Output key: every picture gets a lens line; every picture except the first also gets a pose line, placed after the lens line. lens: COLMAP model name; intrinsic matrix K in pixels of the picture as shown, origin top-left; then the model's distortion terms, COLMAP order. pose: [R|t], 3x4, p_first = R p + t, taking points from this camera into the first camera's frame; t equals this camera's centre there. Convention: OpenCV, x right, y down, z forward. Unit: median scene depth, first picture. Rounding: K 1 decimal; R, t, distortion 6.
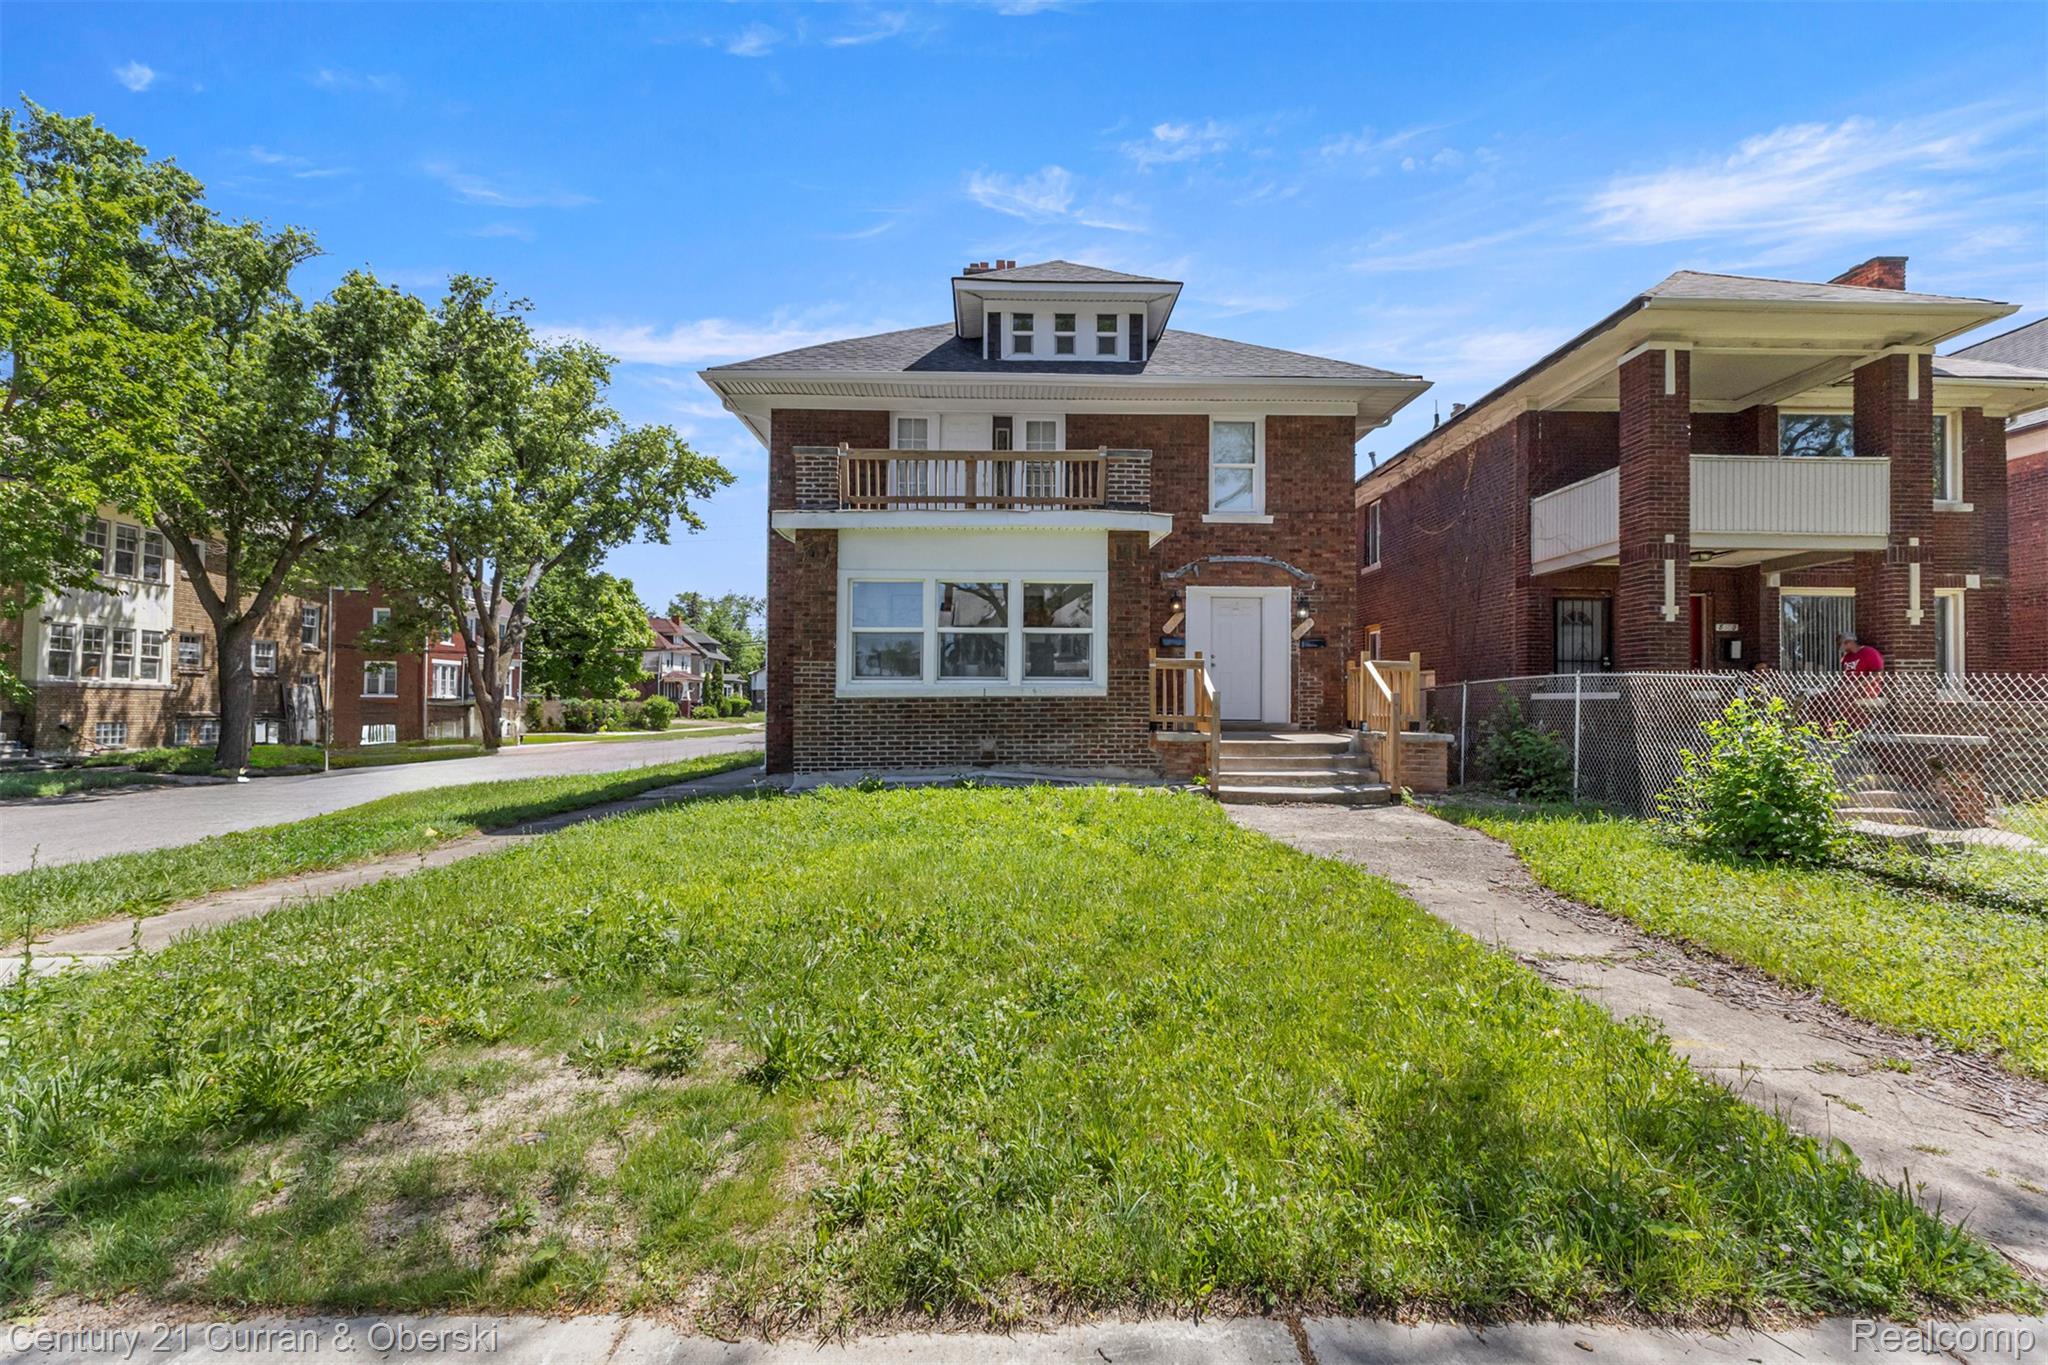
lens RADIAL K [[886.1, 0, 1024.0], [0, 886.1, 682.5], [0, 0, 1]] dist [0.006092, -0.000906]
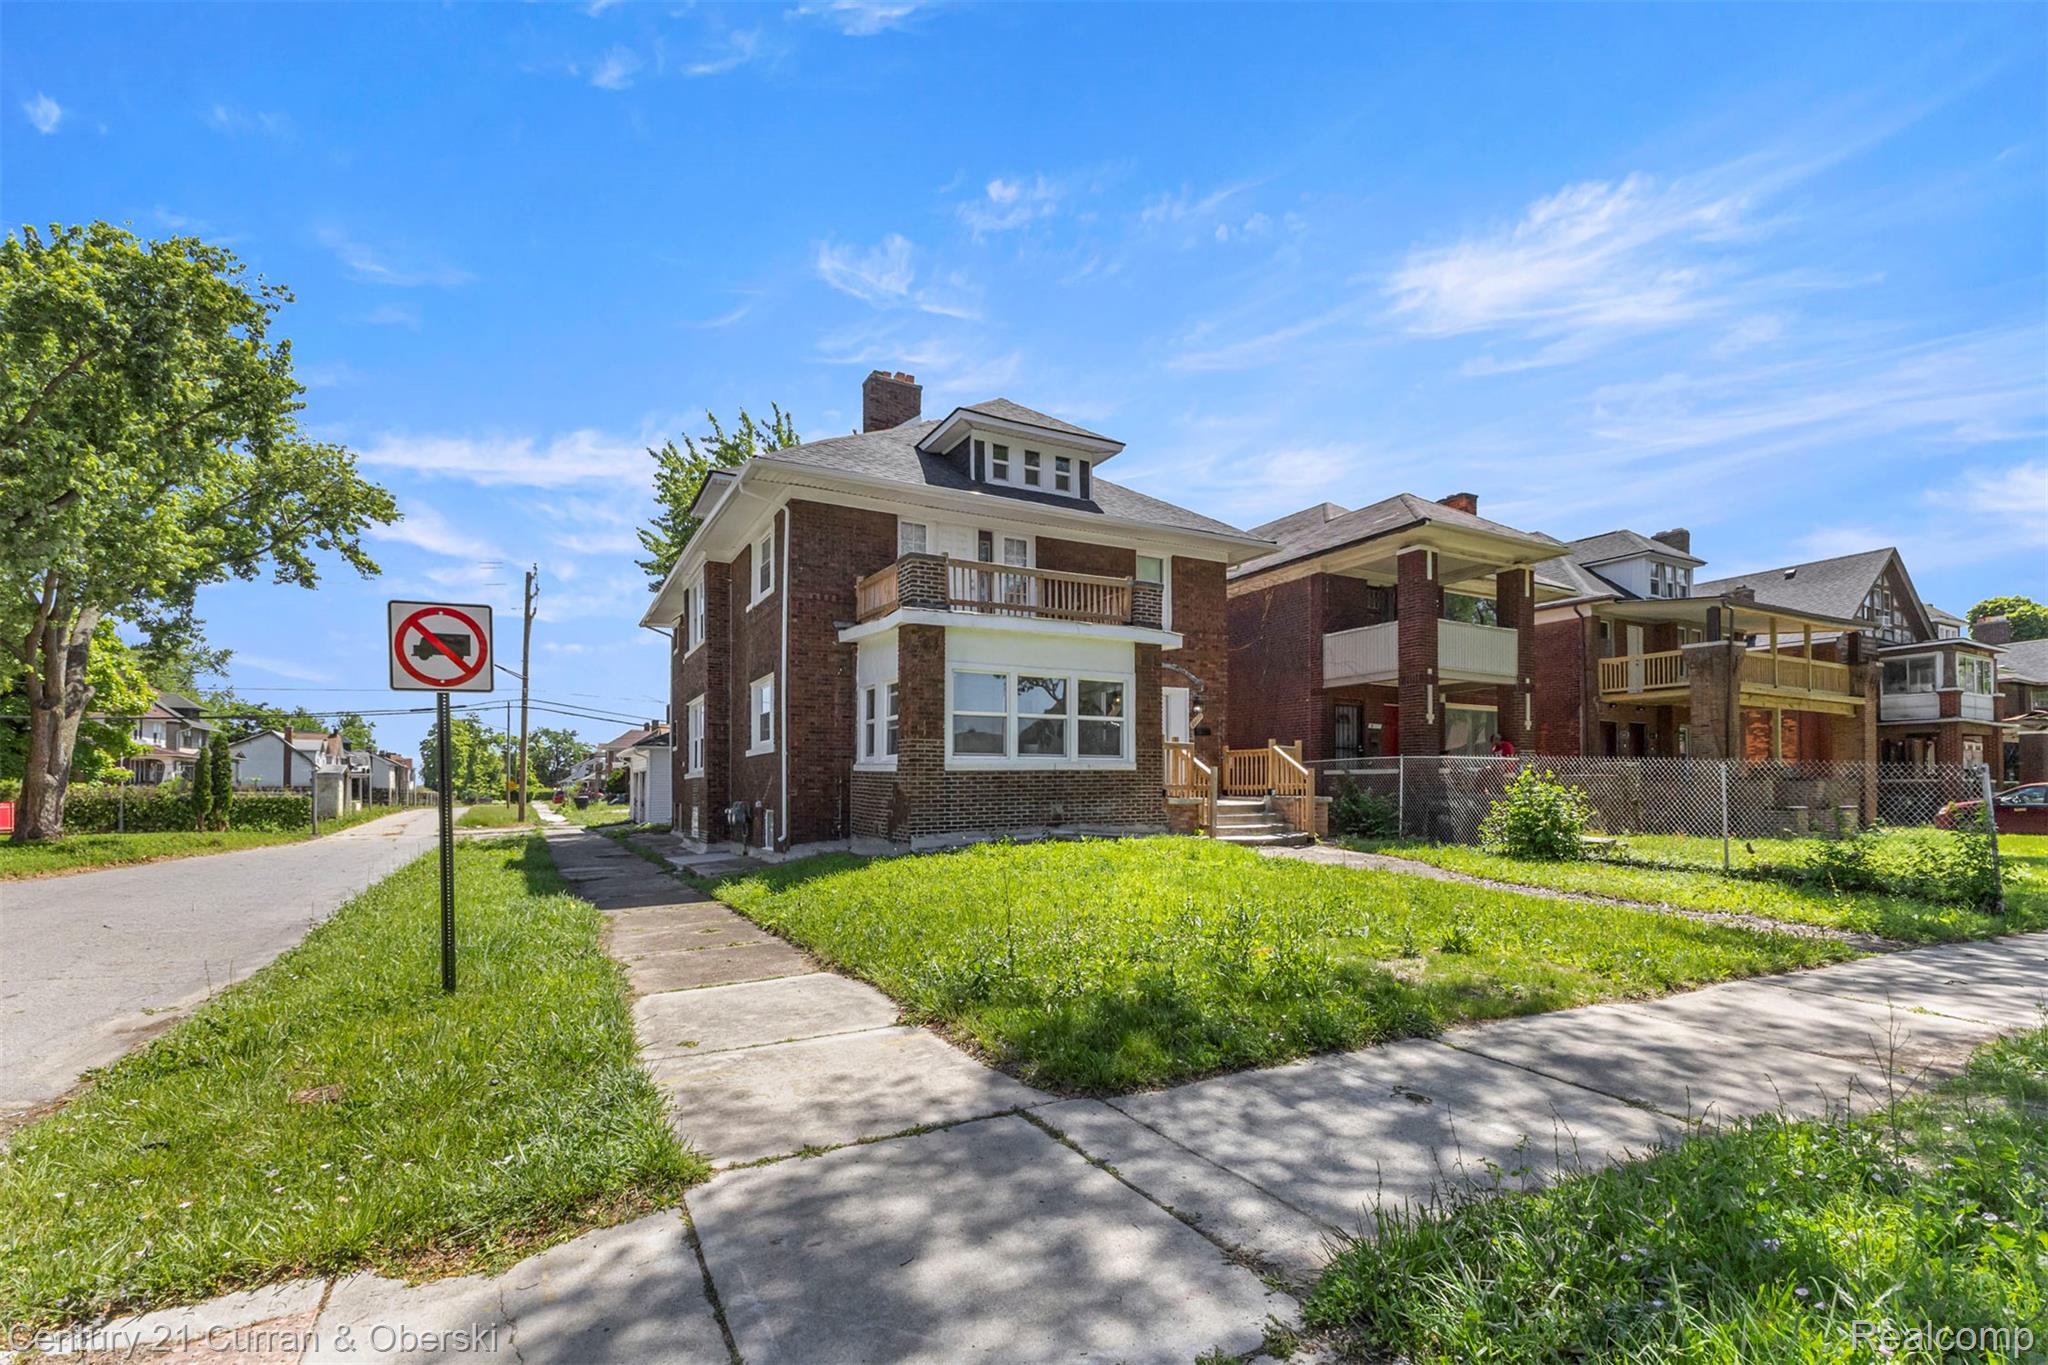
lens RADIAL K [[907.3, 0, 1026.2], [0, 907.3, 775.7], [0, 0, 1]] dist [-0.001105, -0.000185]
pose [[0.891437, -0.000057, 0.453144, -0.534750], [-0.005424, 0.999927, 0.010795, 0.008166], [-0.453112, -0.012081, 0.891372, -0.093030]]
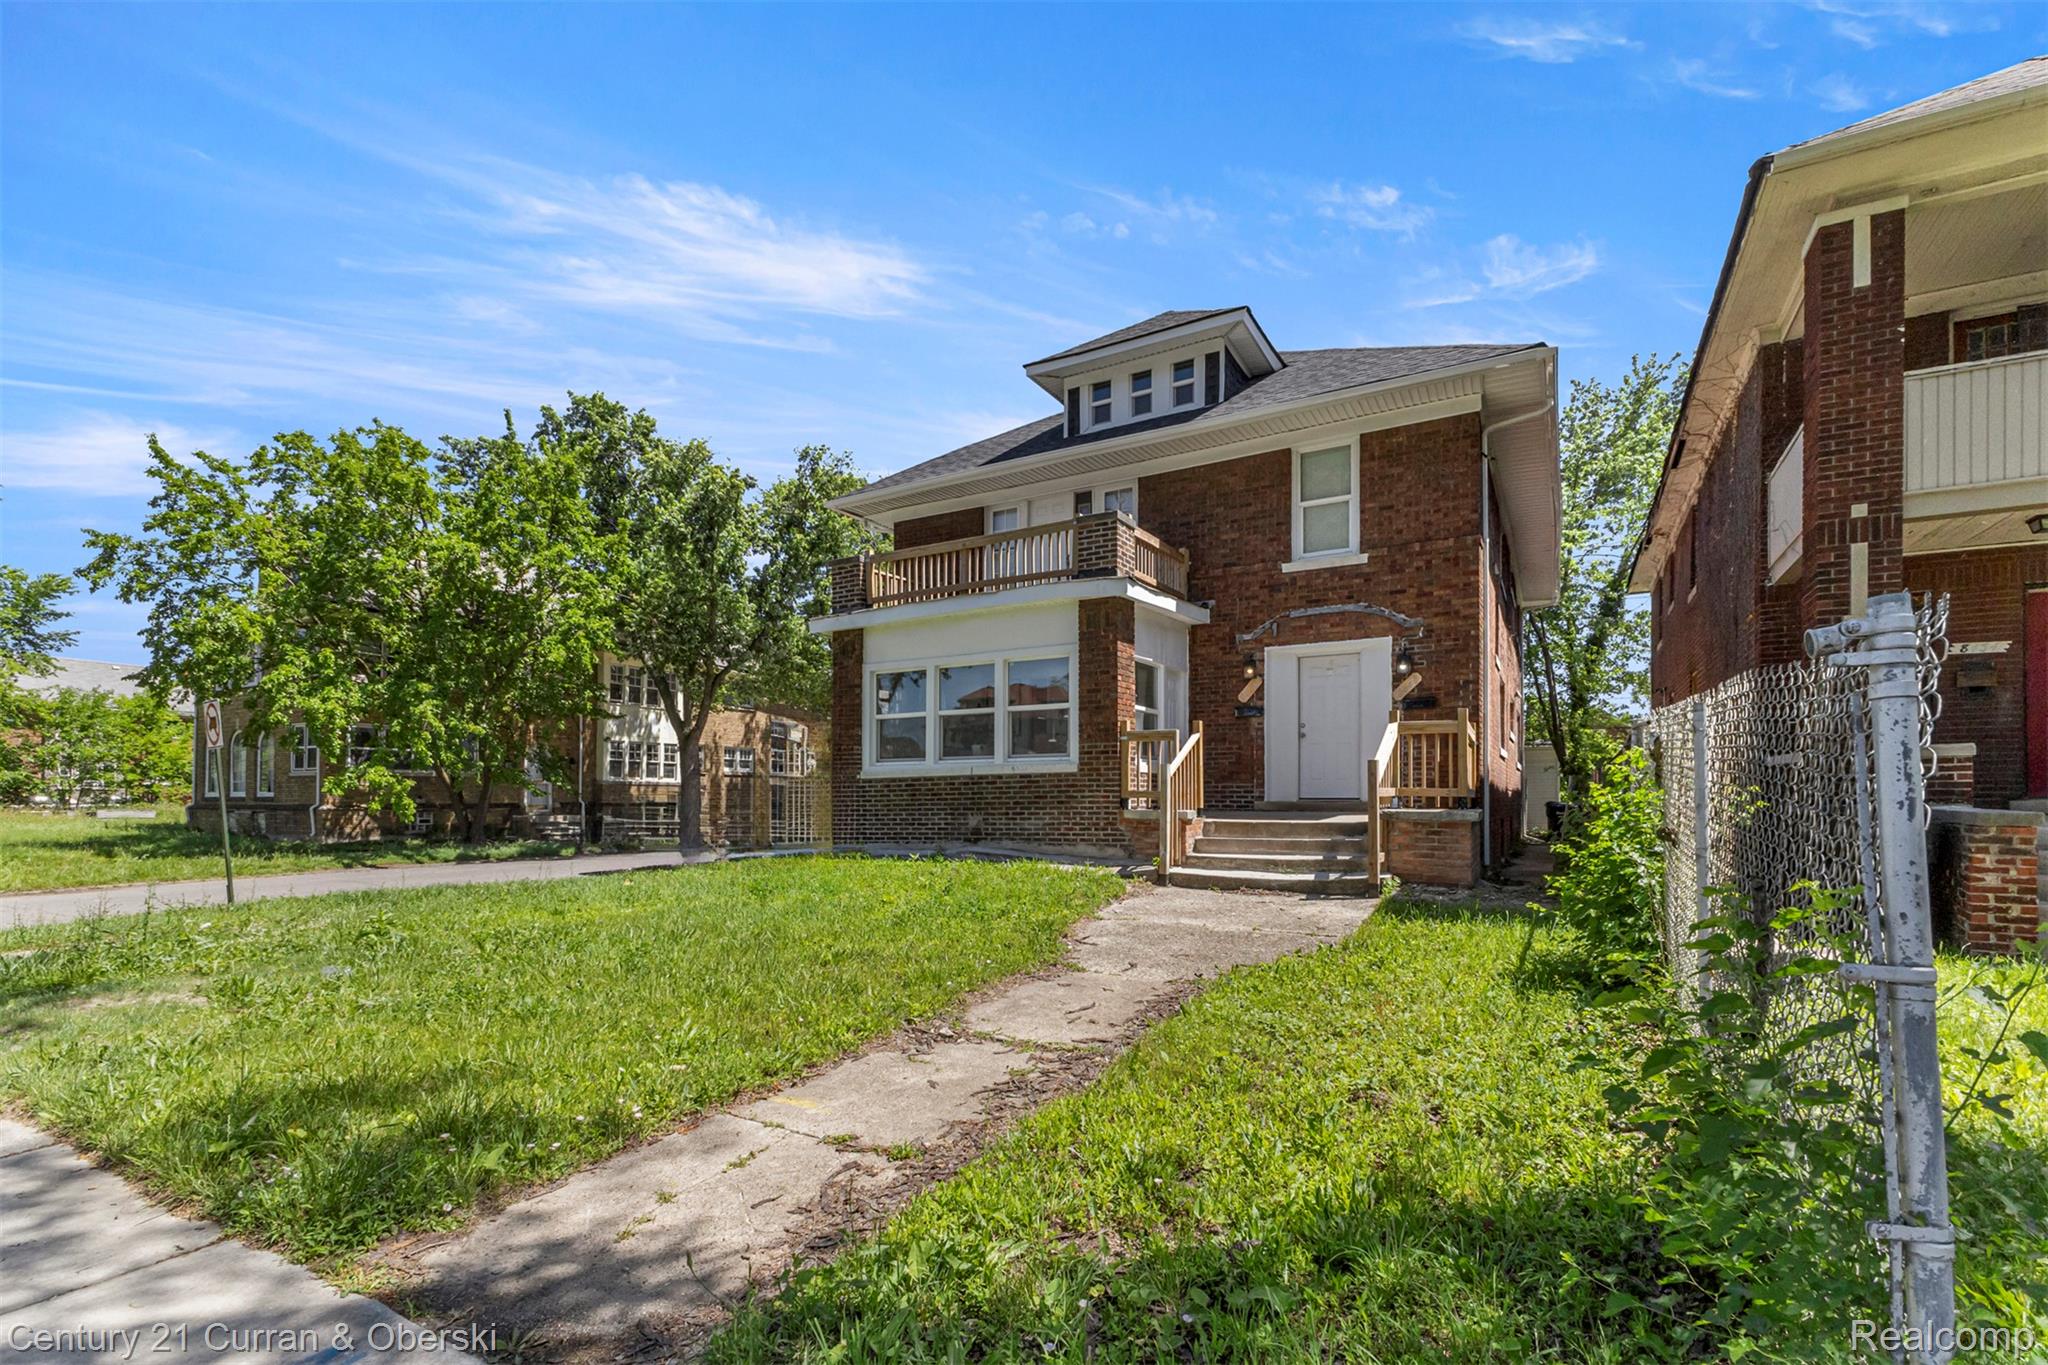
lens RADIAL K [[920.6, 0, 1021.1], [0, 920.6, 790.0], [0, 0, 1]] dist [-0.002131, -0.000519]
pose [[0.854509, -0.012098, -0.519295, 0.459369], [0.020996, 0.999716, 0.011258, 0.018387], [0.519012, -0.020523, 0.854521, 0.087695]]
